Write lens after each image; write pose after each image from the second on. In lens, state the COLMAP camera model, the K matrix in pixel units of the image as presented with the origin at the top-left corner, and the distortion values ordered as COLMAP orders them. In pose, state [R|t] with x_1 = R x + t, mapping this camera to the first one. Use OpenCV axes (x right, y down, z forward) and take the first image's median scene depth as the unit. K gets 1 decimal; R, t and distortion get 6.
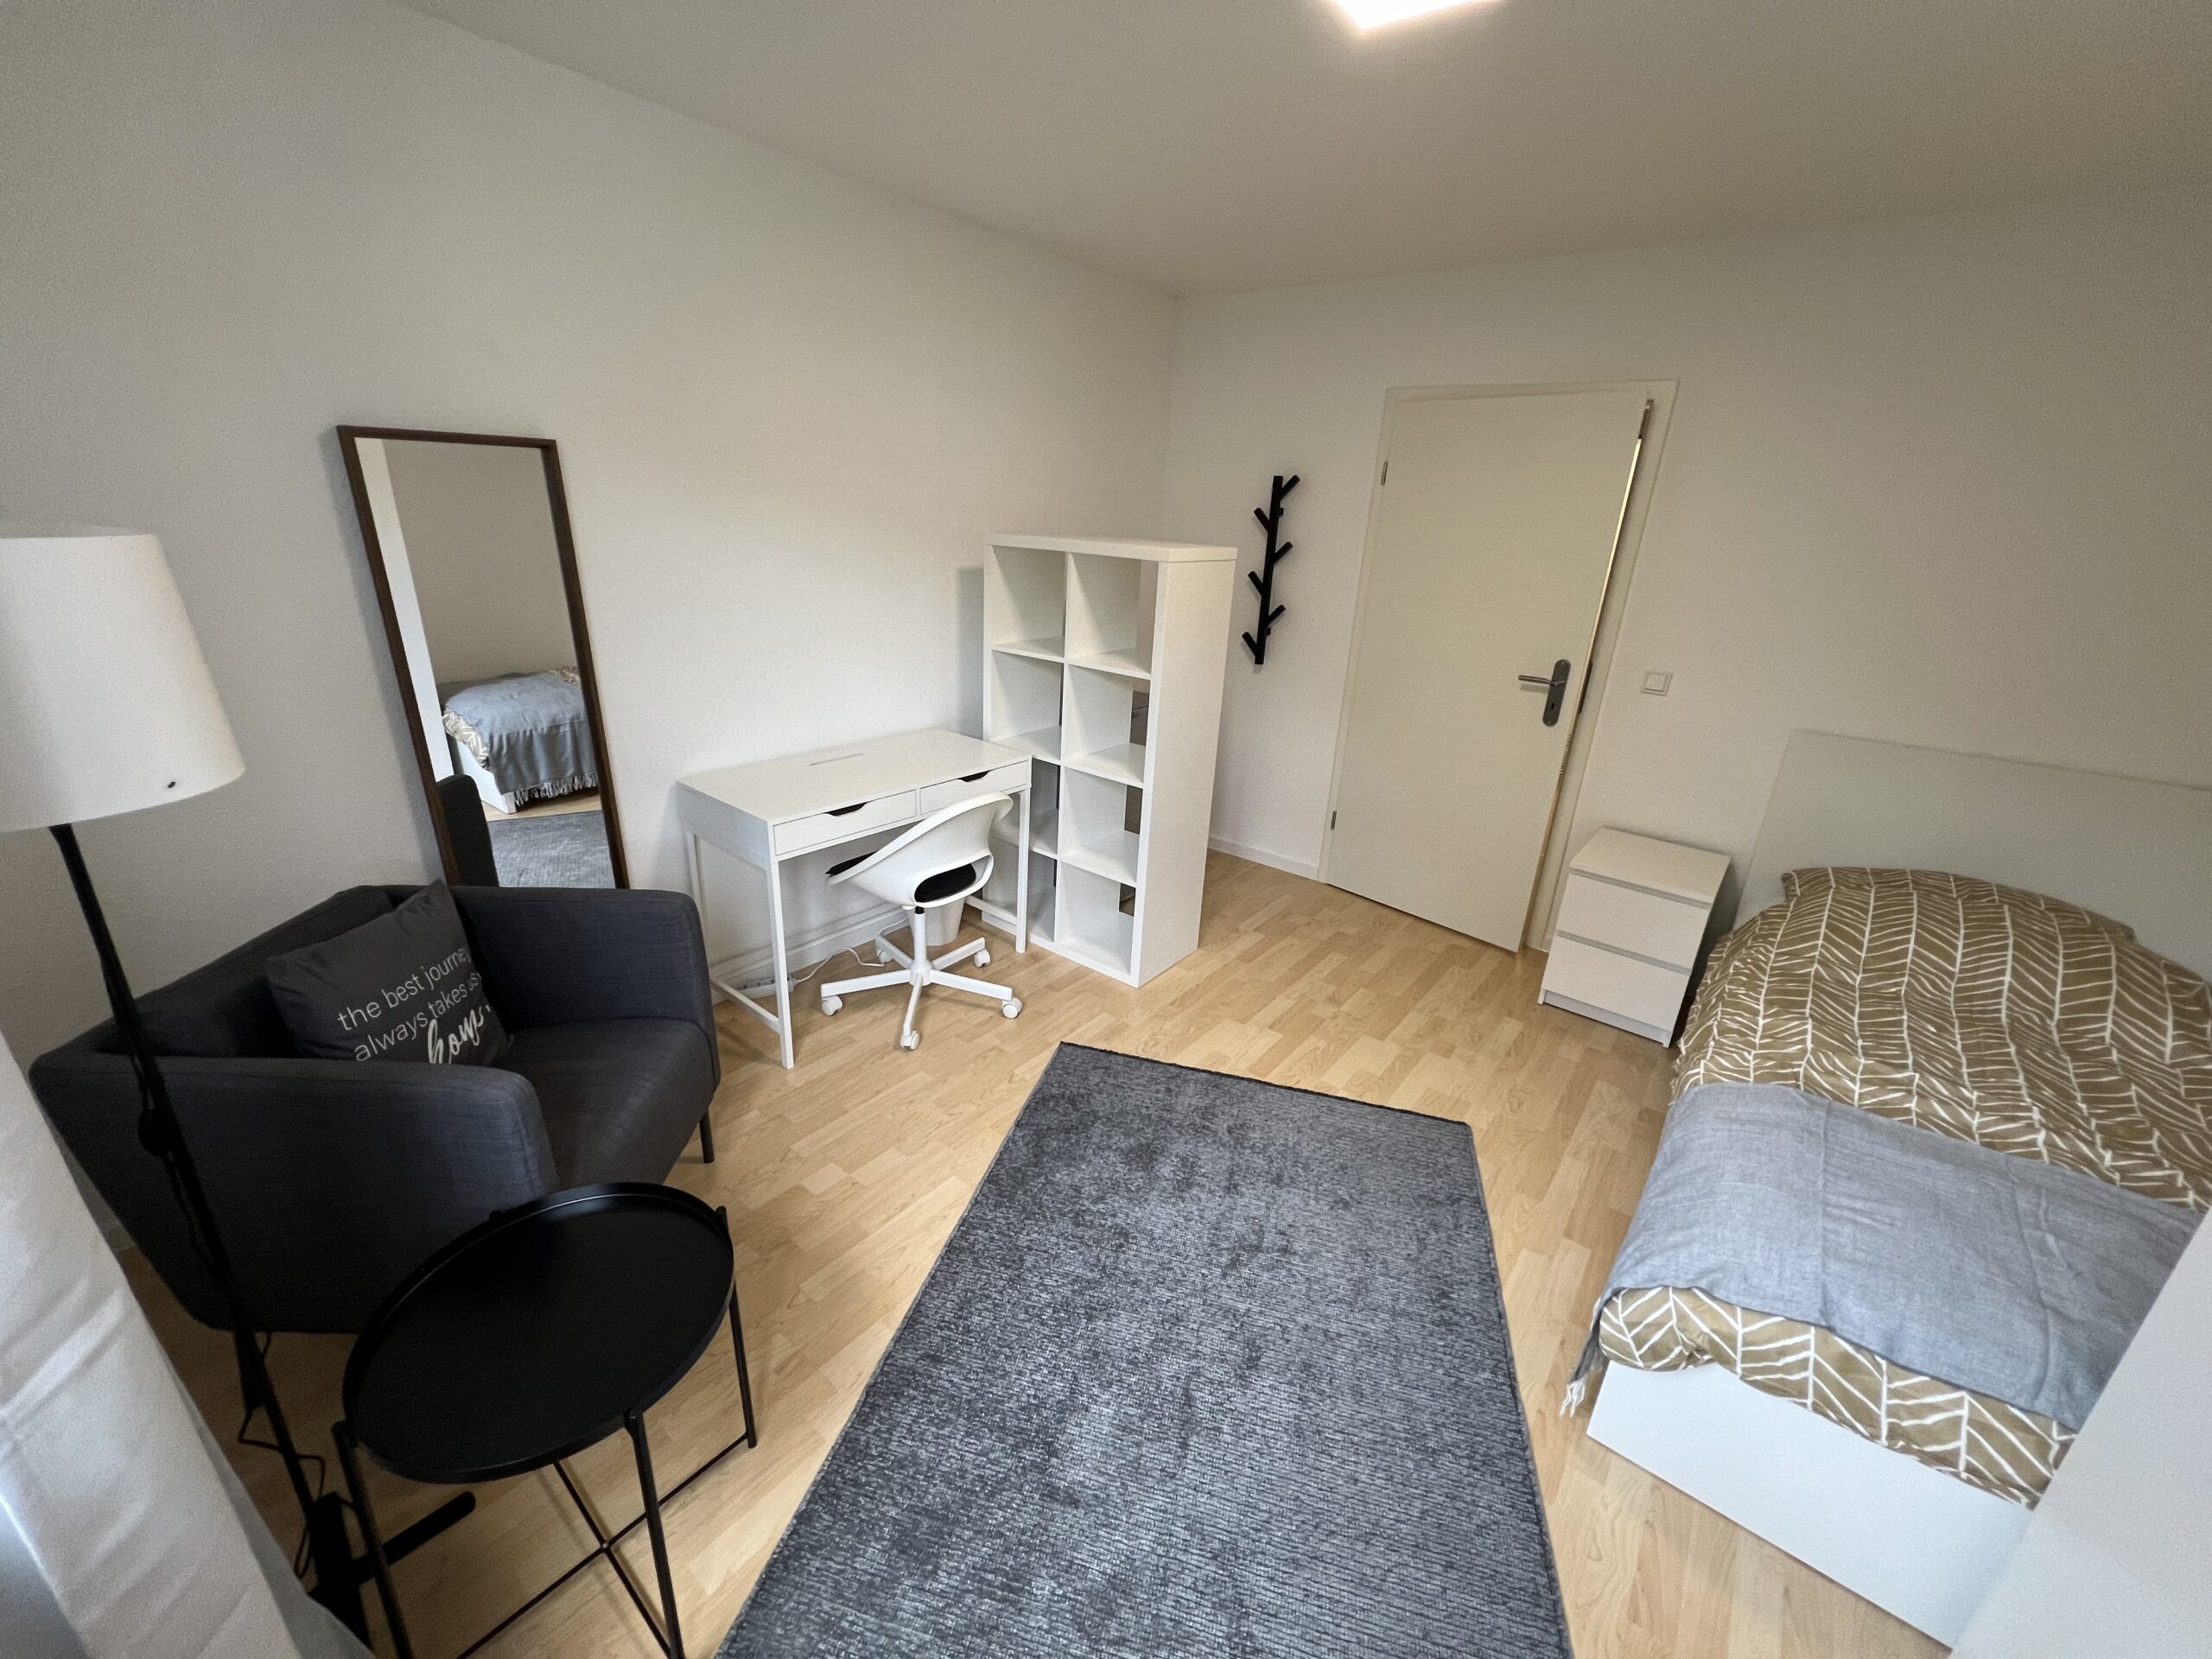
lens RADIAL K [[883.9, 0, 1112.5], [0, 883.9, 837.4], [0, 0, 1]] dist [-0.000585, 0.000303]
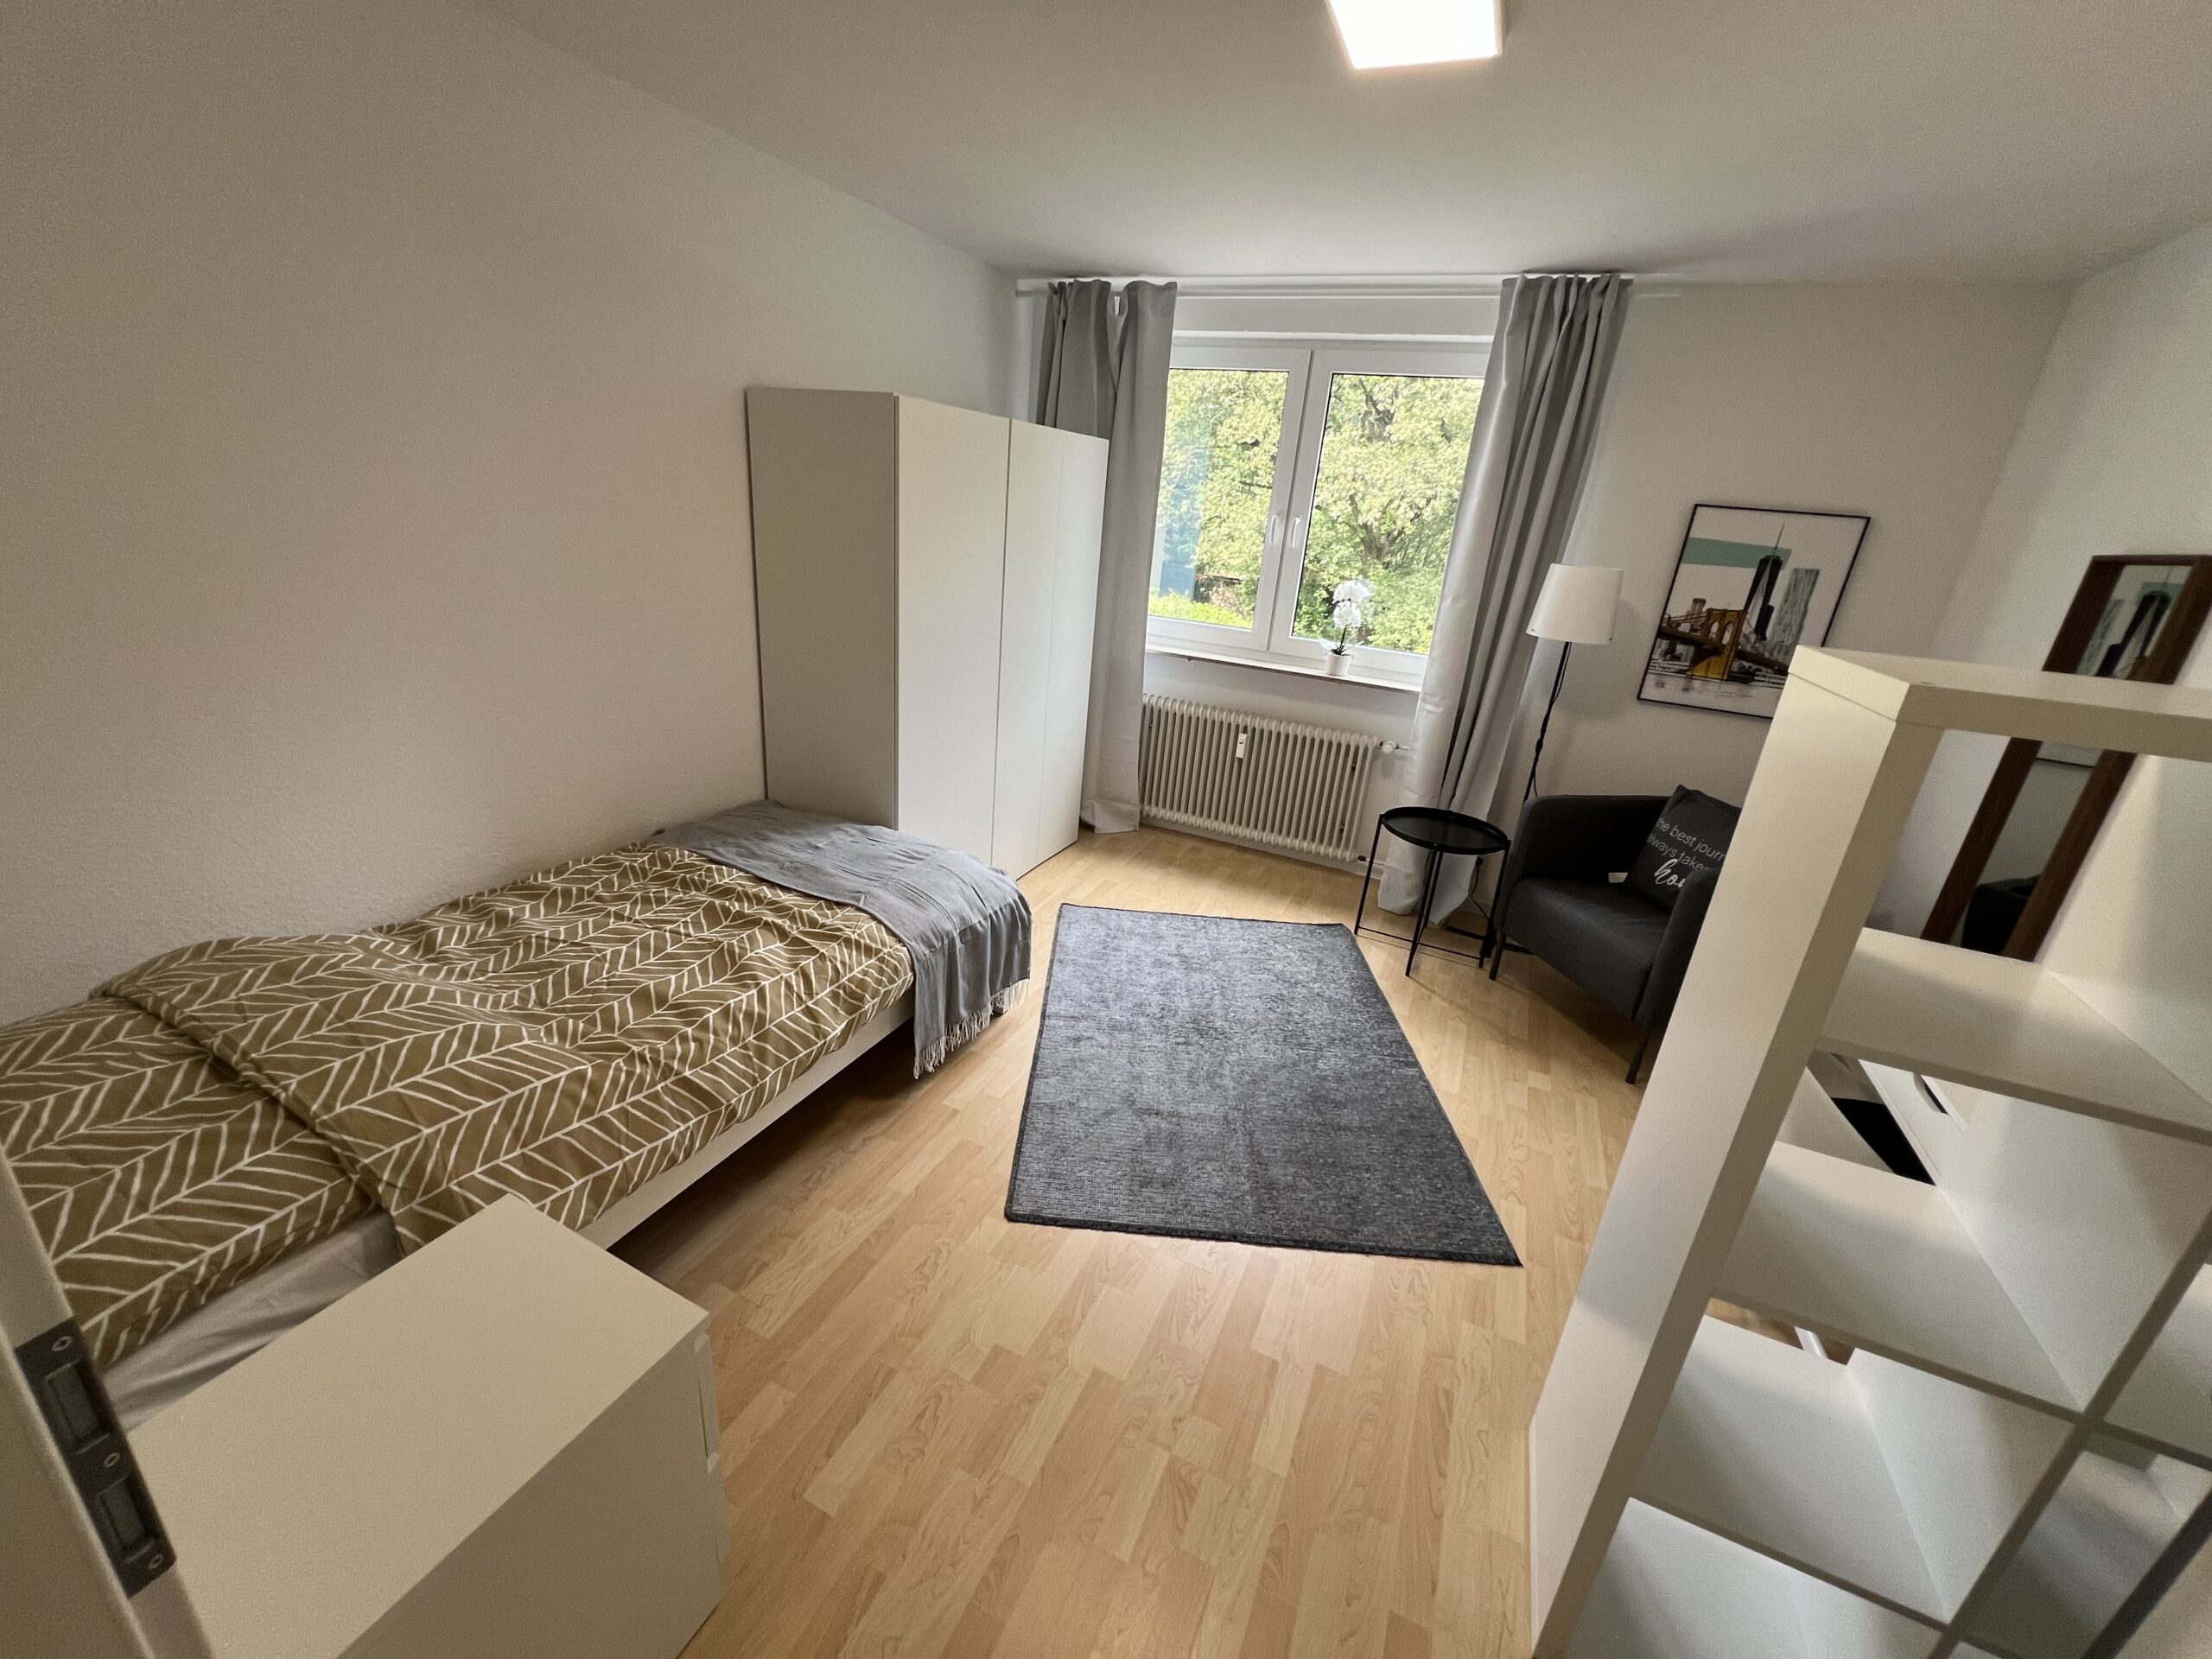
lens RADIAL K [[883.9, 0, 1109.0], [0, 883.9, 830.2], [0, 0, 1]] dist [-0.000585, 0.000303]
pose [[-0.963764, -0.037754, -0.264070, 0.497701], [-0.202213, 0.749036, 0.630916, -0.450632], [0.173979, 0.661452, -0.729529, 1.272668]]
